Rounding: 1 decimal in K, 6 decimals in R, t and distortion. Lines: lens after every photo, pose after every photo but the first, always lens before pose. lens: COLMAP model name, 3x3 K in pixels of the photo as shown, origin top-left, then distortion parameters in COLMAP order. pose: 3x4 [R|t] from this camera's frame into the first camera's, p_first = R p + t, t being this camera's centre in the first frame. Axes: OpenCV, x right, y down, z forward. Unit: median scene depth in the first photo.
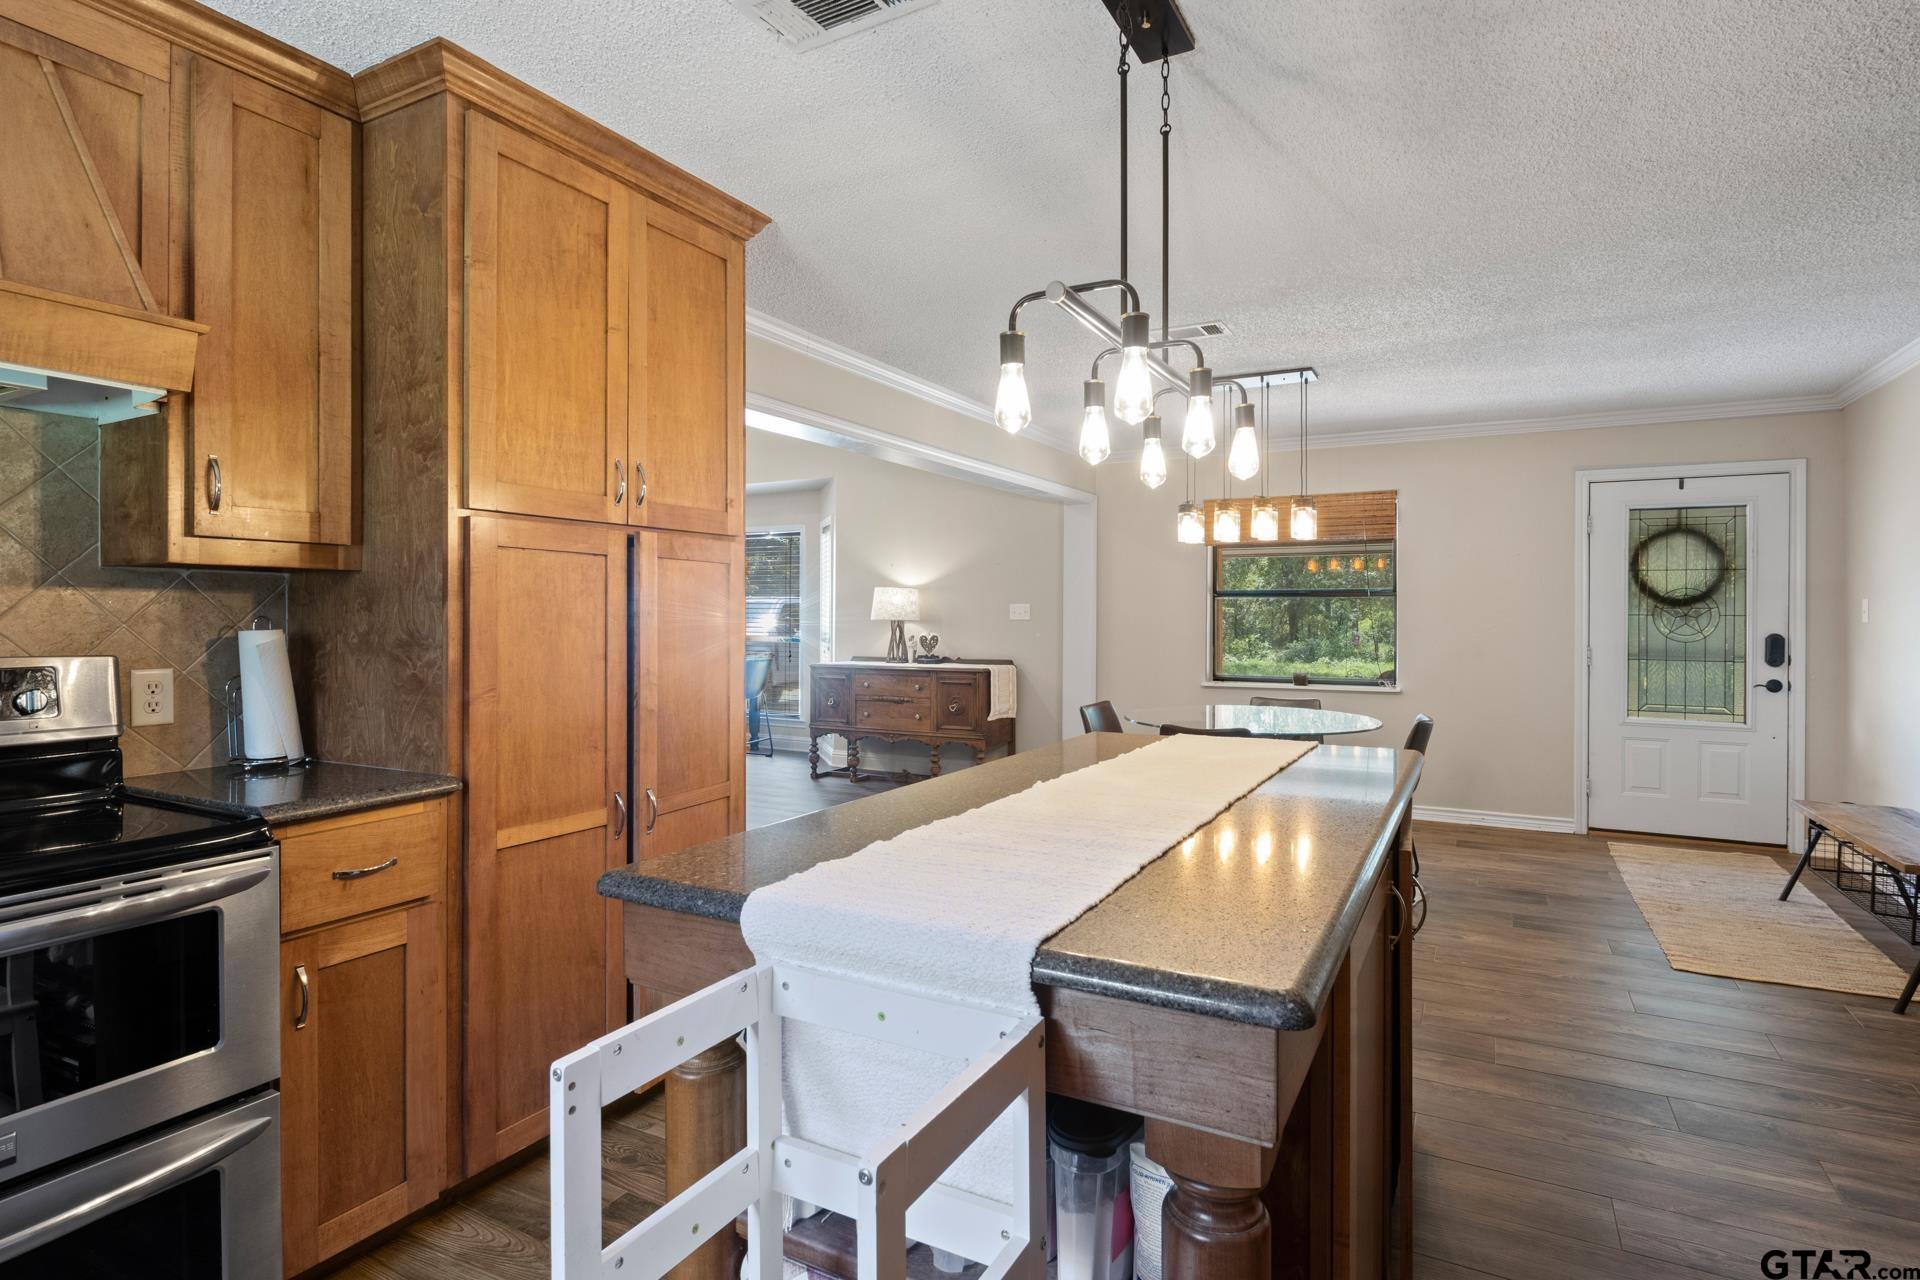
lens RADIAL K [[966.4, 0, 964.2], [0, 966.4, 625.6], [0, 0, 1]] dist [-0.002771, -0.001348]
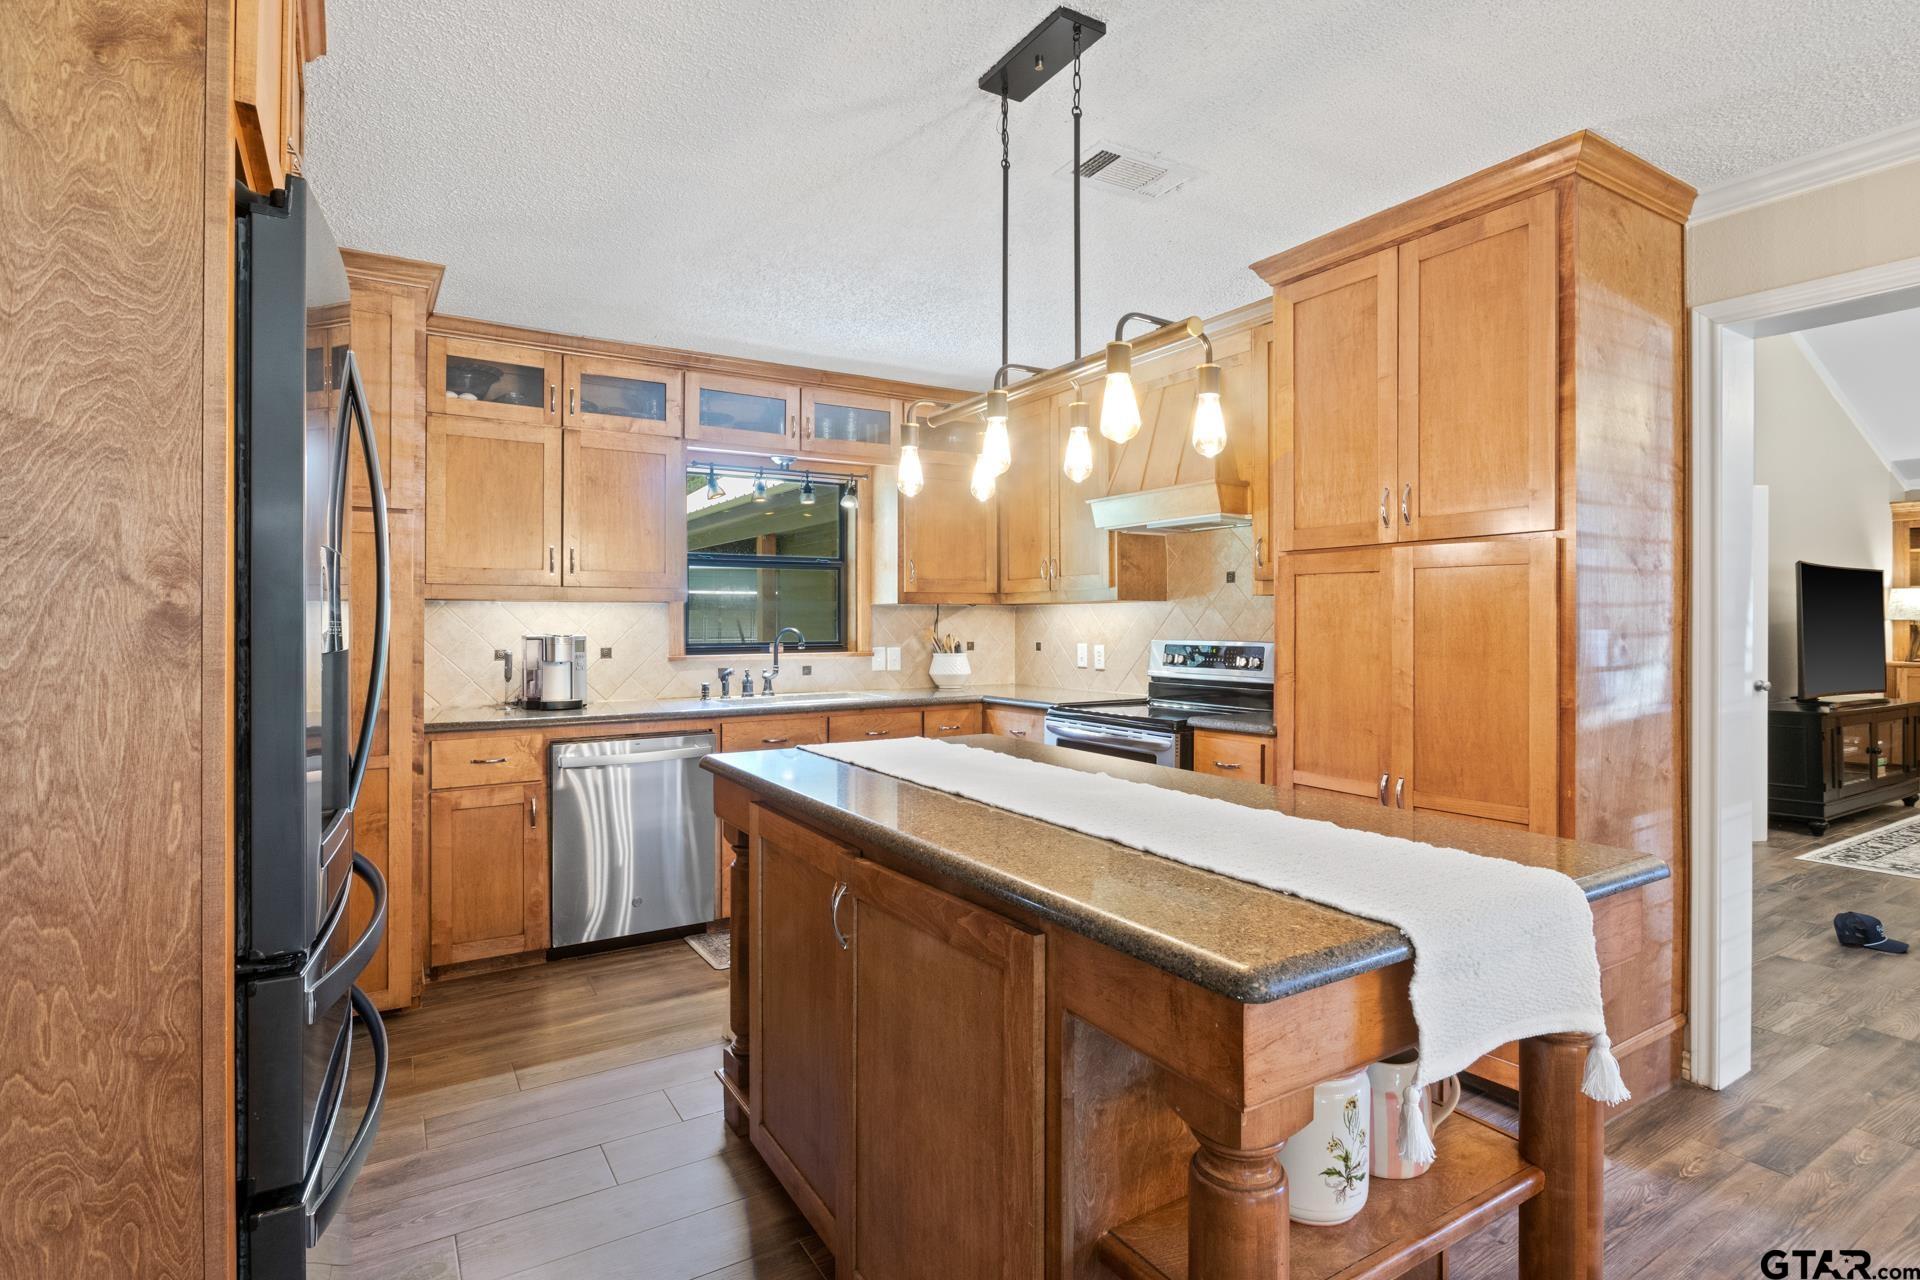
lens RADIAL K [[966.4, 0, 964.9], [0, 966.4, 629.0], [0, 0, 1]] dist [-0.002771, -0.001348]
pose [[-0.503018, 0.004353, -0.864265, 0.939037], [-0.007388, 0.999929, 0.009336, -0.010143], [0.864245, 0.011081, -0.502950, 1.198487]]
